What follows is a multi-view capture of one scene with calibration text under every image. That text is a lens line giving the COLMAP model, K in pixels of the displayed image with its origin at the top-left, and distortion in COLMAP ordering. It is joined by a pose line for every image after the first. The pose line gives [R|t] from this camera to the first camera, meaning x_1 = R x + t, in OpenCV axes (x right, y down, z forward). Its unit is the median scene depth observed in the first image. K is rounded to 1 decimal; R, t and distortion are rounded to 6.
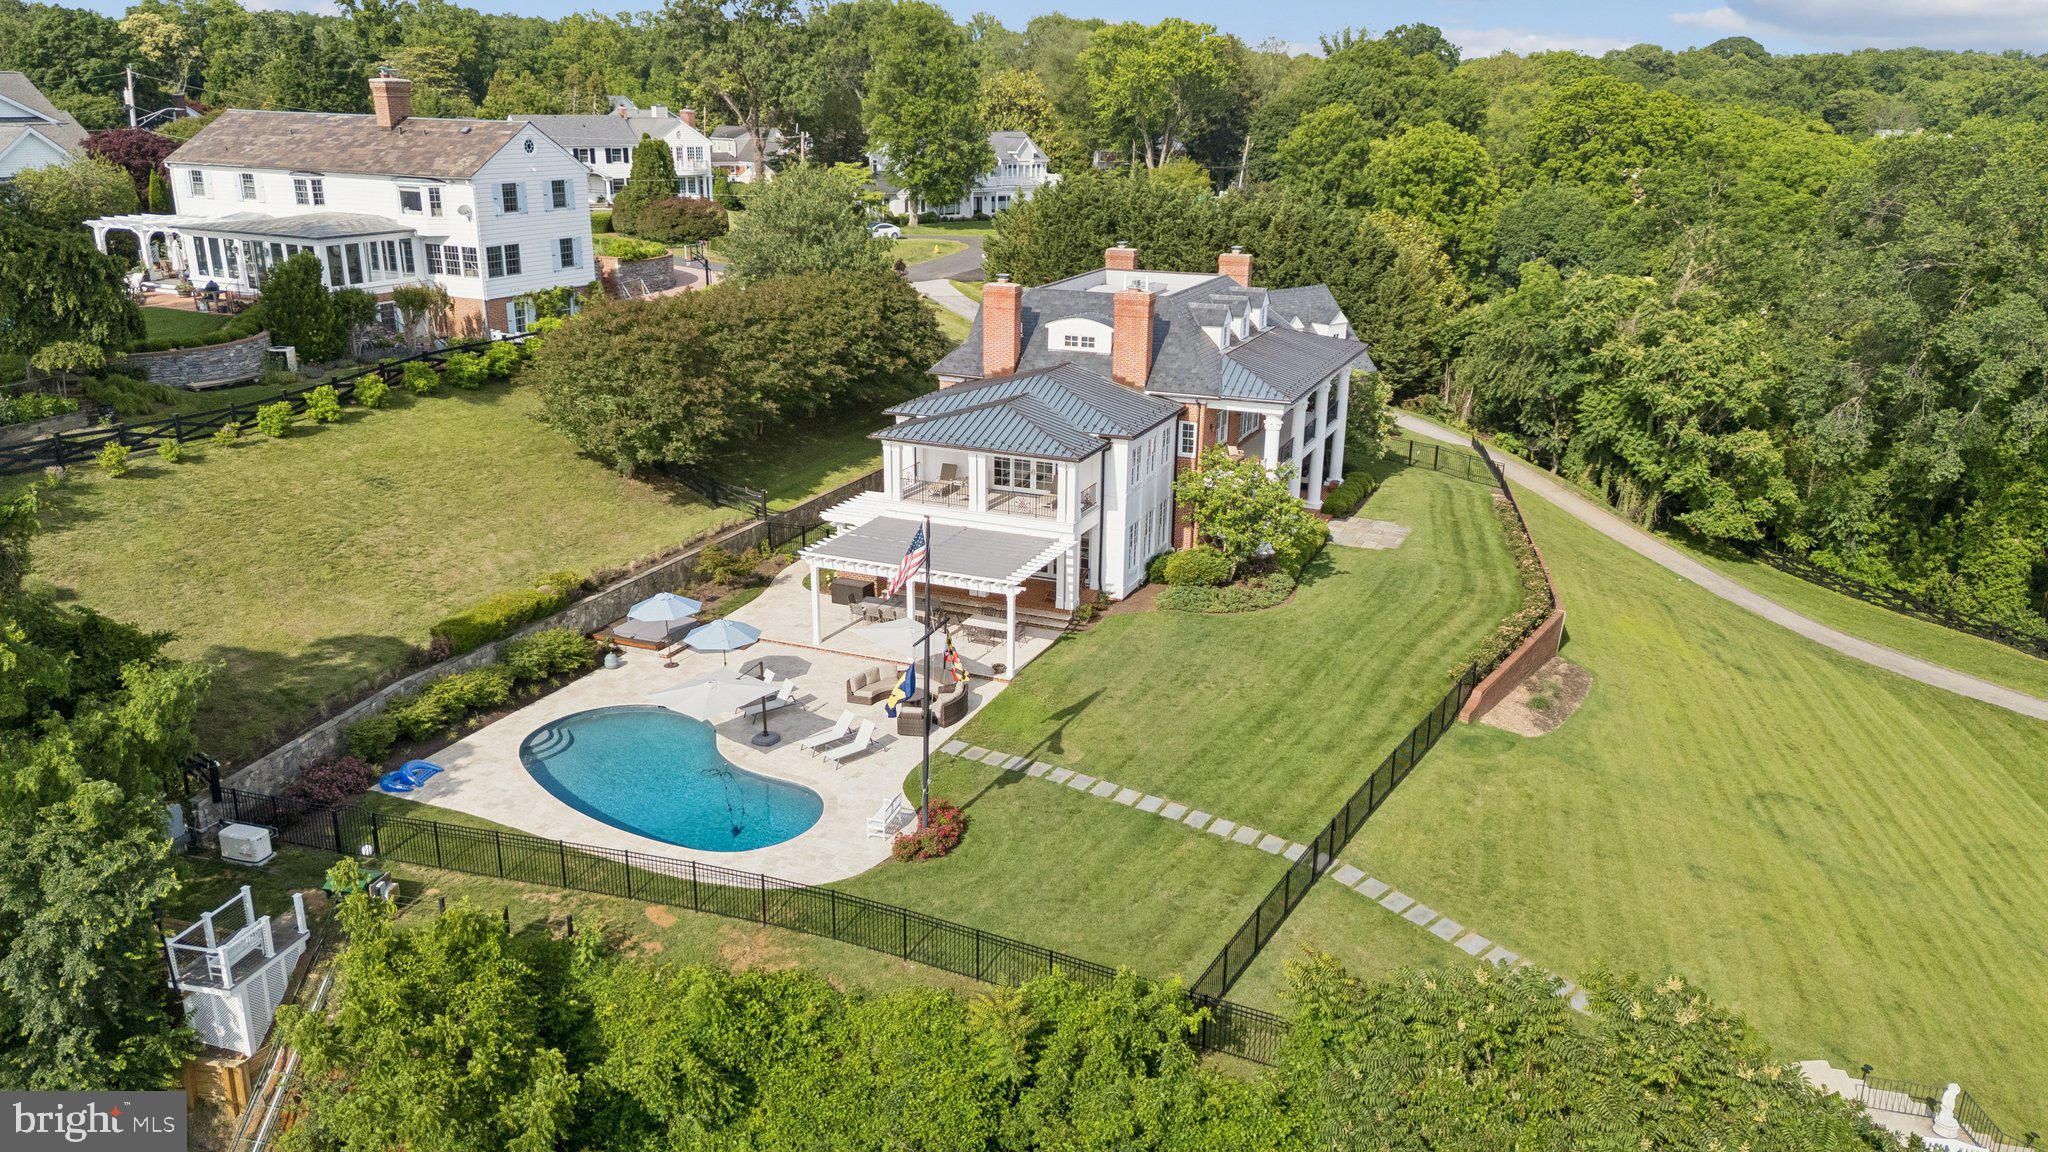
lens RADIAL K [[1479.9, 0, 1024.0], [0, 1479.9, 576.0], [0, 0, 1]] dist [0.075938, -0.075344]
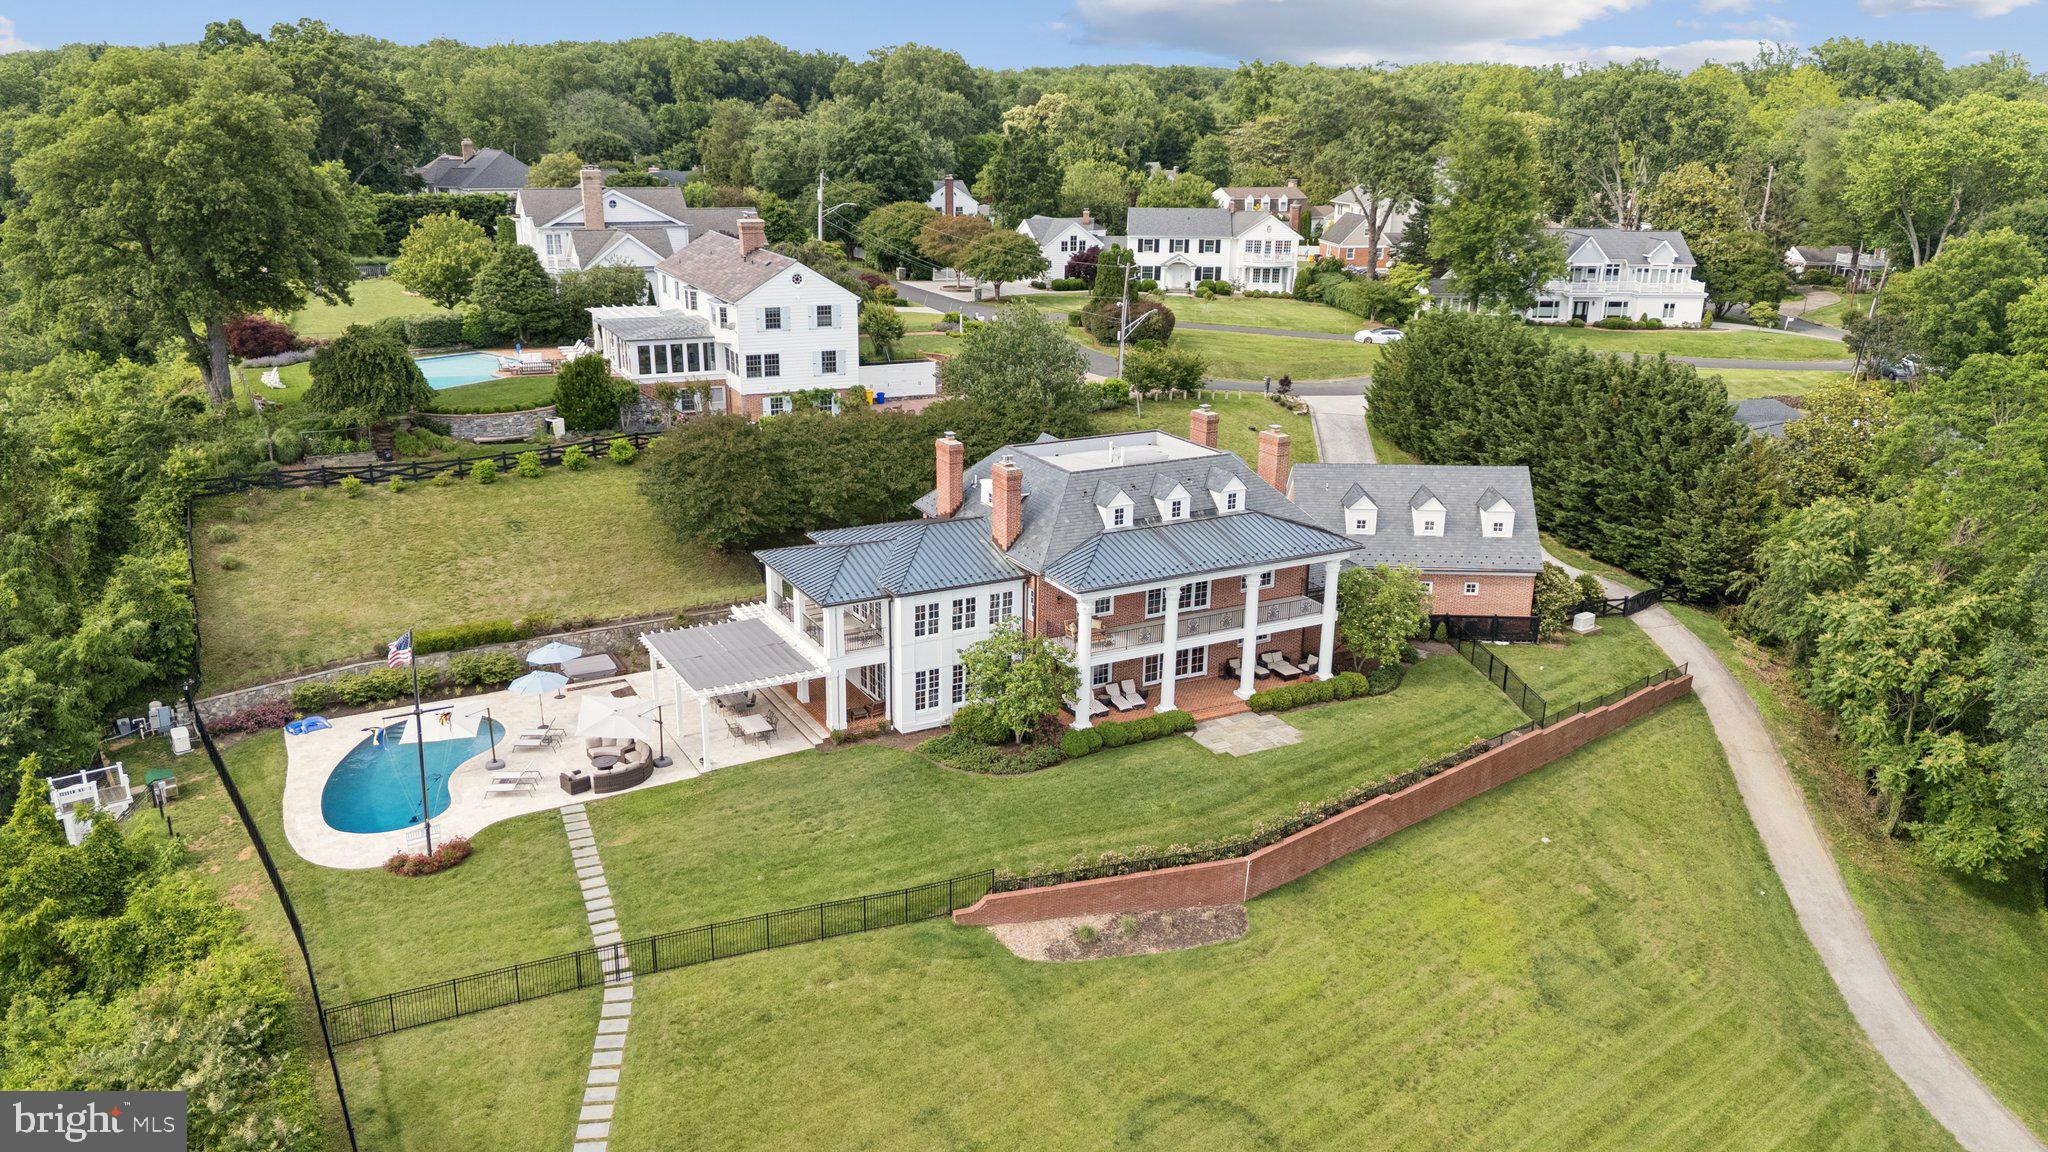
lens RADIAL K [[1479.9, 0, 1024.0], [0, 1479.9, 576.0], [0, 0, 1]] dist [0.075938, -0.075344]
pose [[0.794032, 0.184911, -0.579070, 0.631657], [-0.195645, 0.979662, 0.044557, -0.139548], [0.575532, 0.077912, 0.814060, 0.103736]]
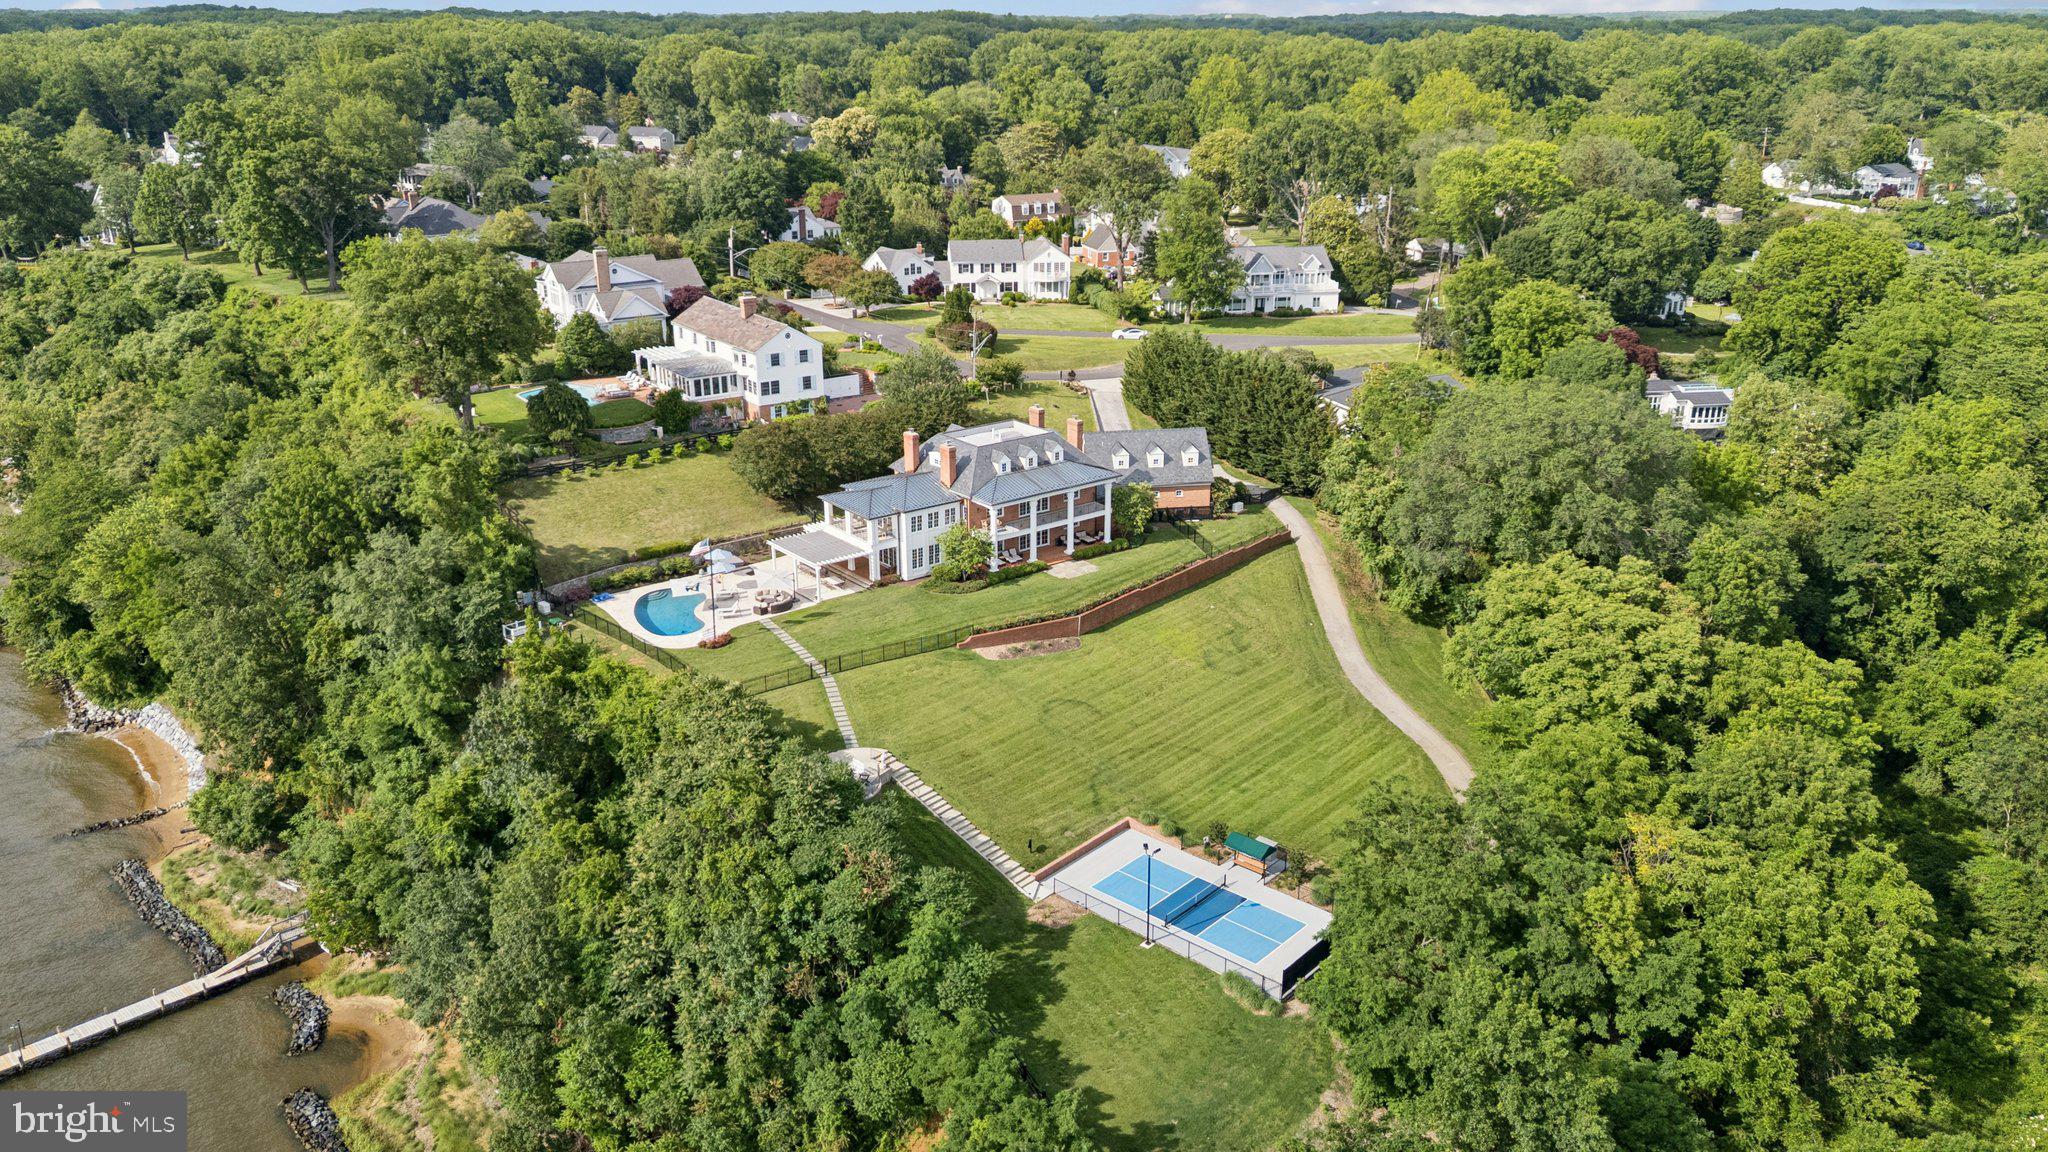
lens RADIAL K [[1479.9, 0, 1024.0], [0, 1479.9, 576.0], [0, 0, 1]] dist [0.075938, -0.075344]
pose [[0.881196, 0.150199, -0.448257, 1.027736], [-0.137136, 0.988630, 0.061678, -0.129256], [0.452425, 0.007122, 0.891774, -0.789873]]
